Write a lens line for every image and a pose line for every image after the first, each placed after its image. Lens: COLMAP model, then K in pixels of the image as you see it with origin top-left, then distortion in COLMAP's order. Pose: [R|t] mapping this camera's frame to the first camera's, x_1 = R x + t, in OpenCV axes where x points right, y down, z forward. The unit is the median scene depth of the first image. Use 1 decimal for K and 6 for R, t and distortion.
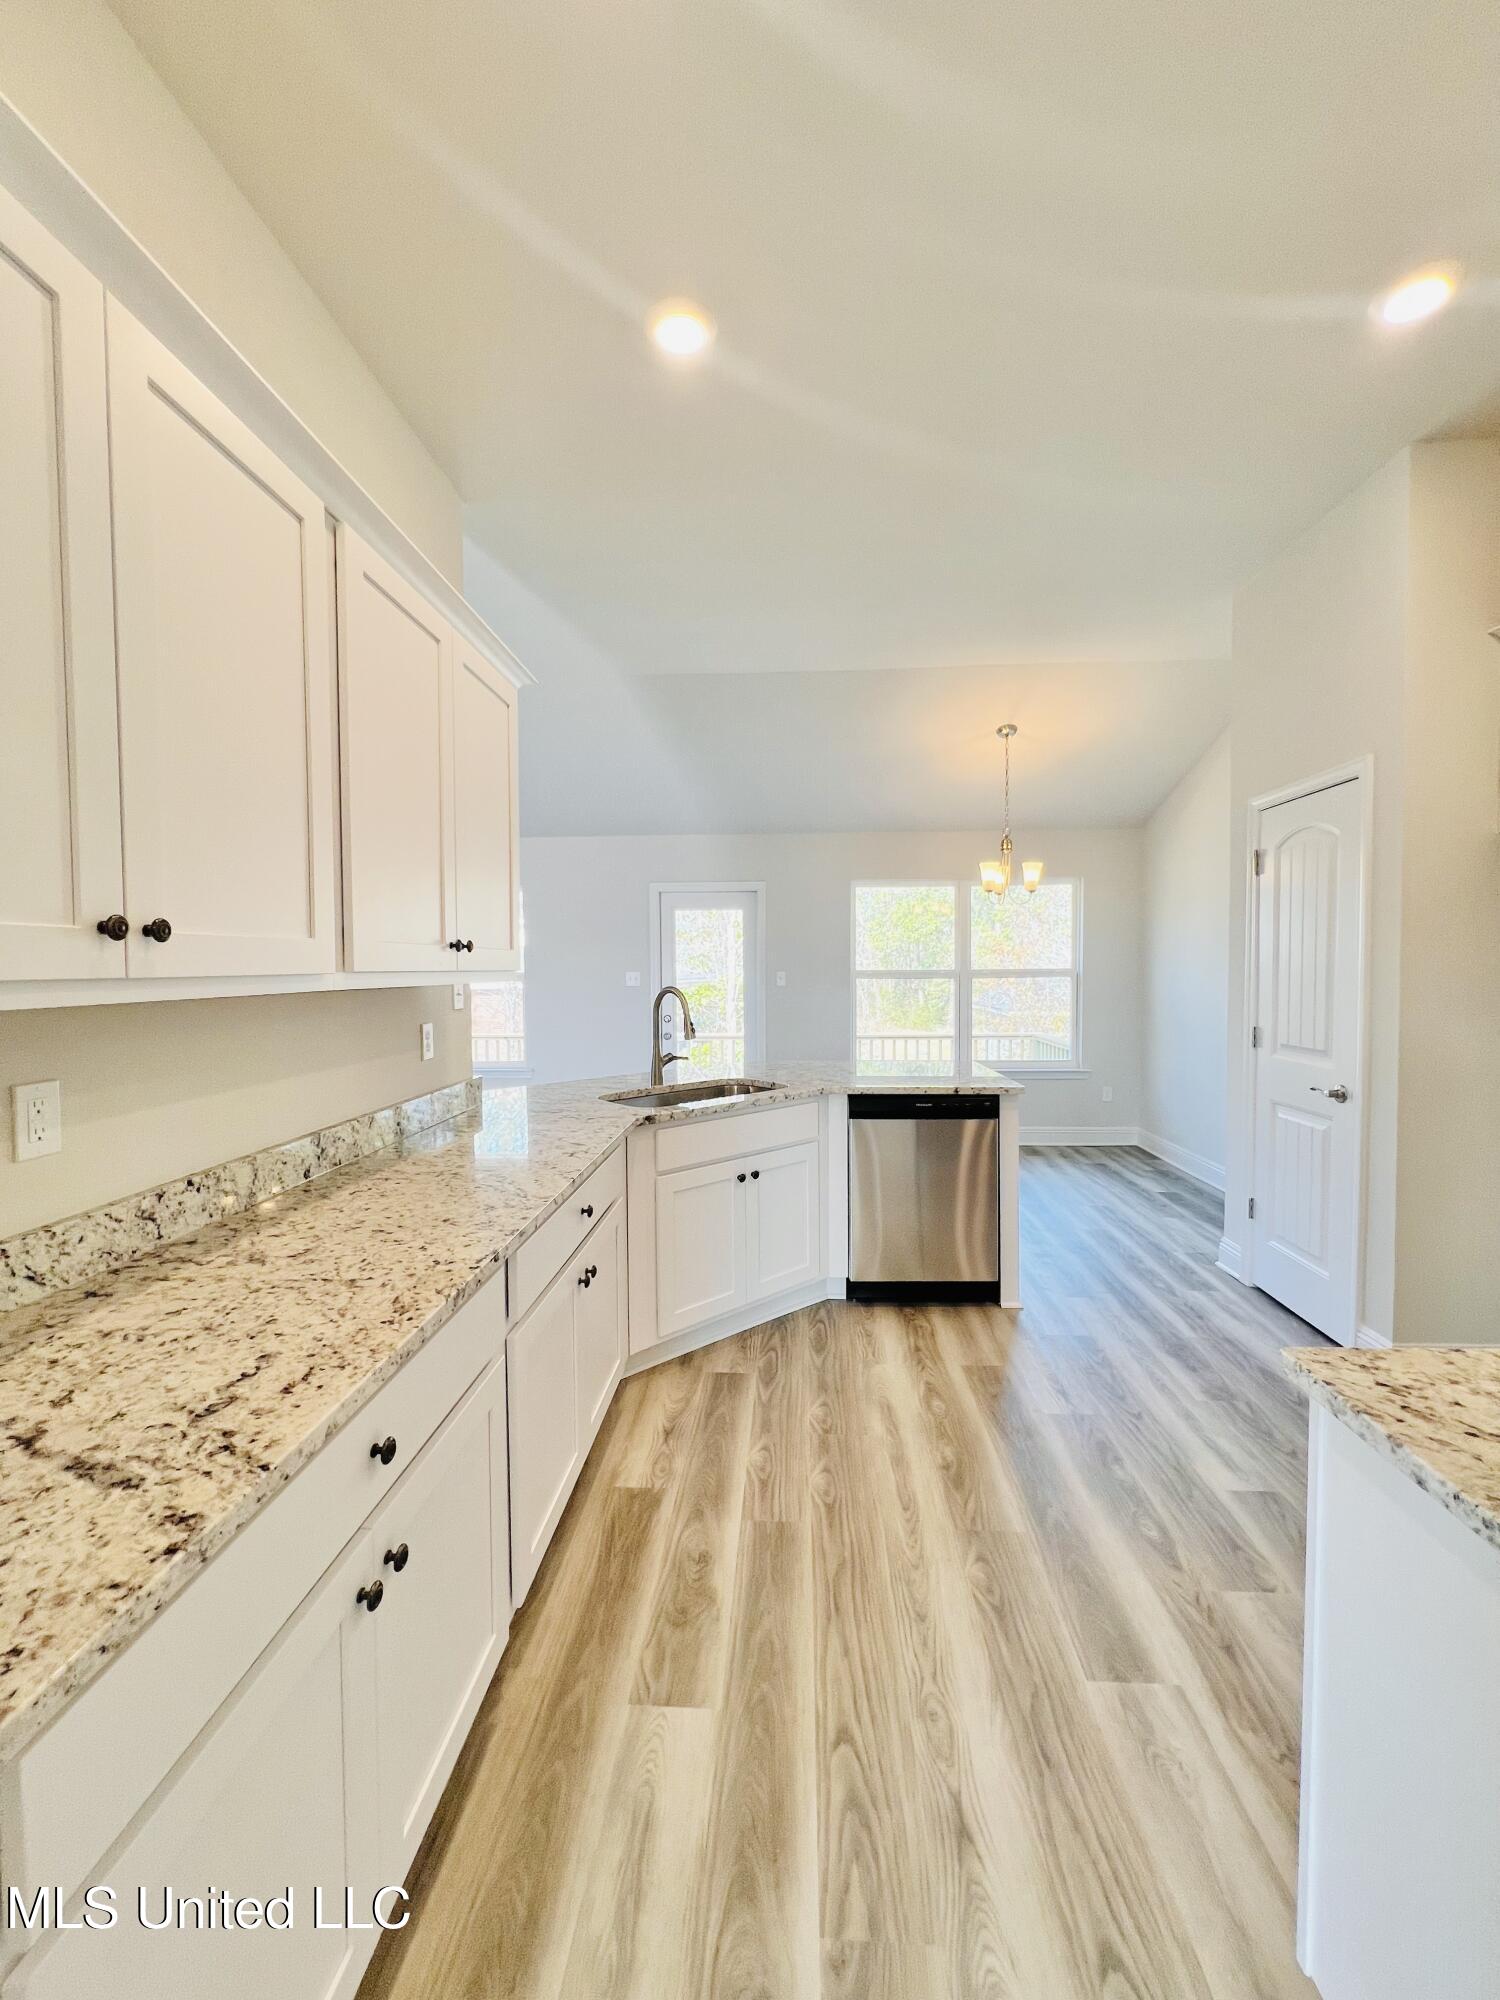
lens RADIAL K [[798.2, 0, 755.7], [0, 798.2, 997.2], [0, 0, 1]] dist [-0.002459, 0.000591]
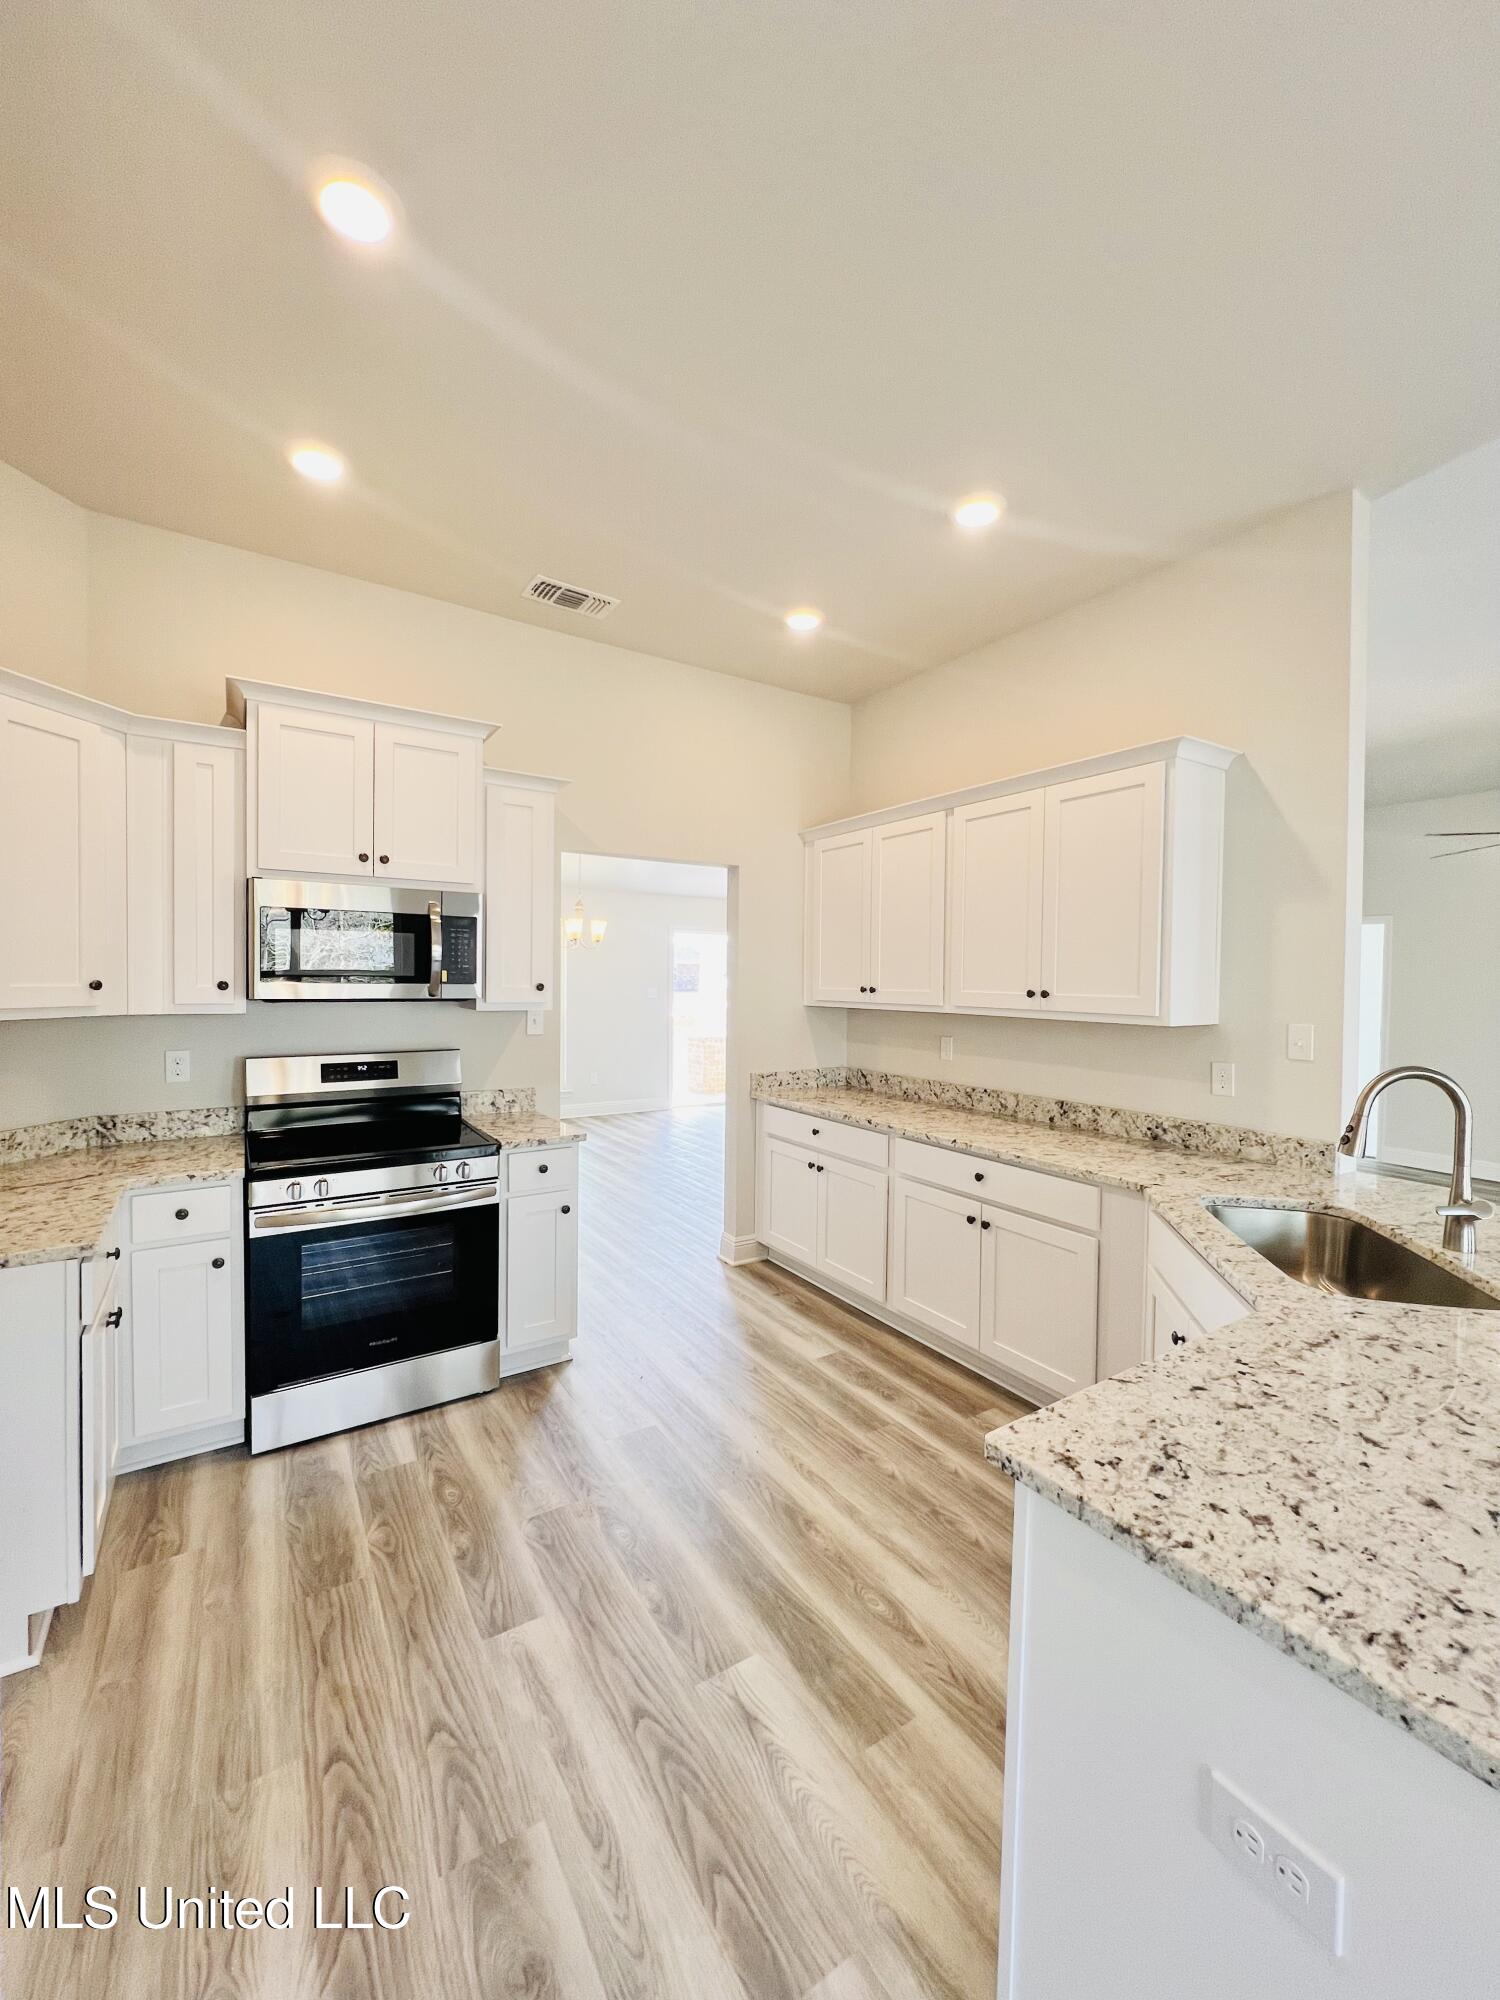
lens RADIAL K [[798.2, 0, 755.7], [0, 798.2, 997.2], [0, 0, 1]] dist [-0.002459, 0.000591]
pose [[-0.811328, 0.010017, -0.584505, 0.801008], [-0.030405, 0.997777, 0.059305, -0.109455], [0.583800, 0.065888, -0.809220, 1.592988]]
